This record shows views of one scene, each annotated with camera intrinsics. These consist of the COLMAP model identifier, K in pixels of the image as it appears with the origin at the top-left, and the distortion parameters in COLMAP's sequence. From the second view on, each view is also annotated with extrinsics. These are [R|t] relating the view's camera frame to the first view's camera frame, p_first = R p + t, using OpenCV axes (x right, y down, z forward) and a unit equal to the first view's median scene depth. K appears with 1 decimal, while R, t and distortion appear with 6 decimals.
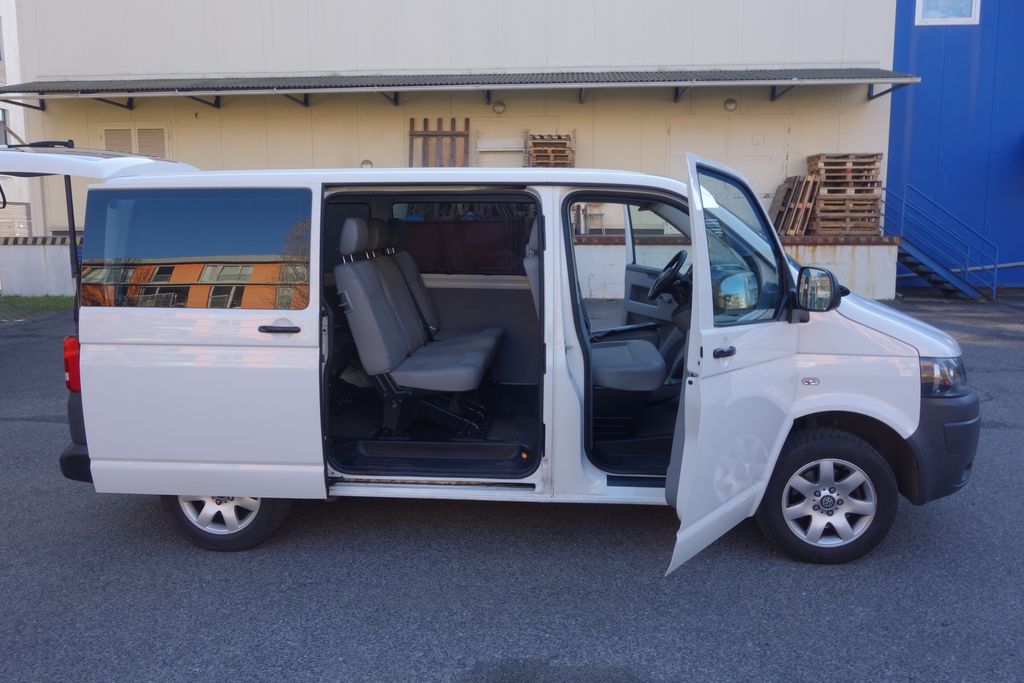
lens RADIAL K [[826.8, 0, 512.0], [0, 826.8, 341.5], [0, 0, 1]] dist [0.000027, -0.003952]
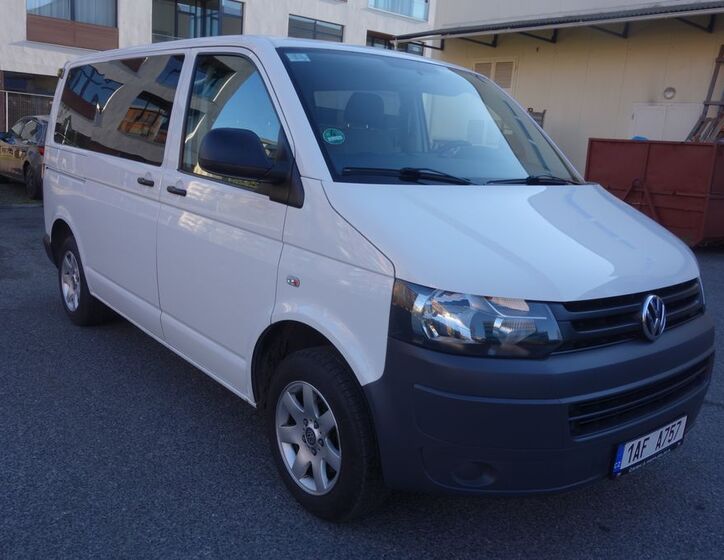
lens RADIAL K [[678.3, 0, 362.0], [0, 678.3, 280.0], [0, 0, 1]] dist [0.004384, 0.000832]
pose [[0.686376, 0.202229, -0.698564, 0.846772], [-0.176073, 0.978192, 0.110178, -0.037284], [0.705611, 0.047375, 0.707014, 0.558855]]
